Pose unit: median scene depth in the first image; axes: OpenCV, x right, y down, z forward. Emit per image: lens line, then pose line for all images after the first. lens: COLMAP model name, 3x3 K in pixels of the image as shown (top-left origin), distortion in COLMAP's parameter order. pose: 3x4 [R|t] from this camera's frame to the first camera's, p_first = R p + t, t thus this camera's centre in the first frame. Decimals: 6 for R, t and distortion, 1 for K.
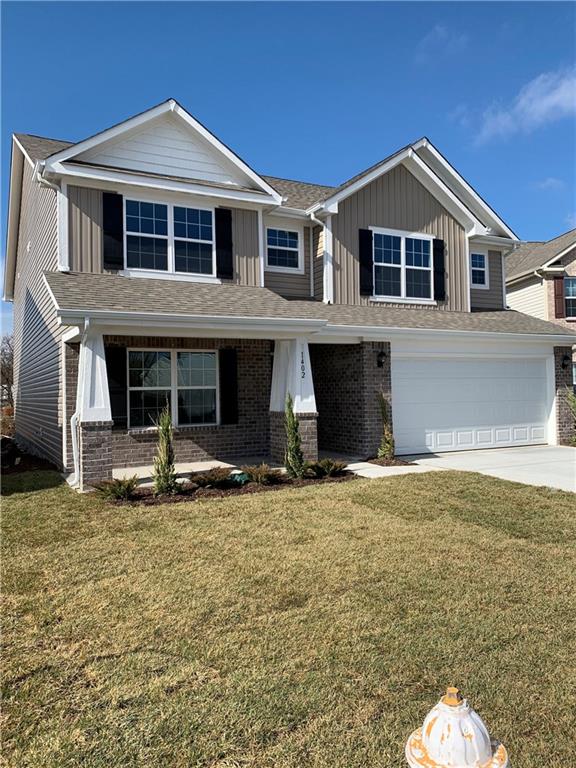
lens RADIAL K [[584.2, 0, 288.0], [0, 584.2, 384.0], [0, 0, 1]] dist [0.049844, -0.000662]
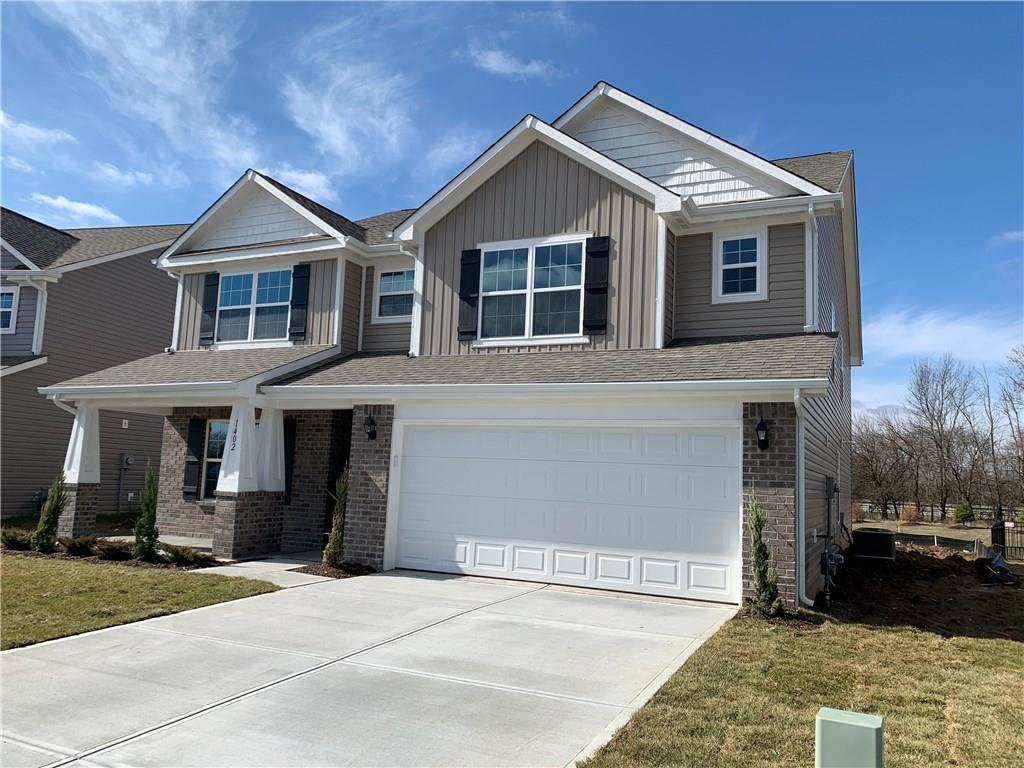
lens RADIAL K [[777.5, 0, 511.6], [0, 777.5, 399.2], [0, 0, 1]] dist [0.083298, -0.002355]
pose [[0.598645, -0.035064, -0.800247, 0.912814], [-0.040109, 0.996476, -0.073666, -0.012611], [0.800010, 0.076197, 0.595129, 0.482507]]
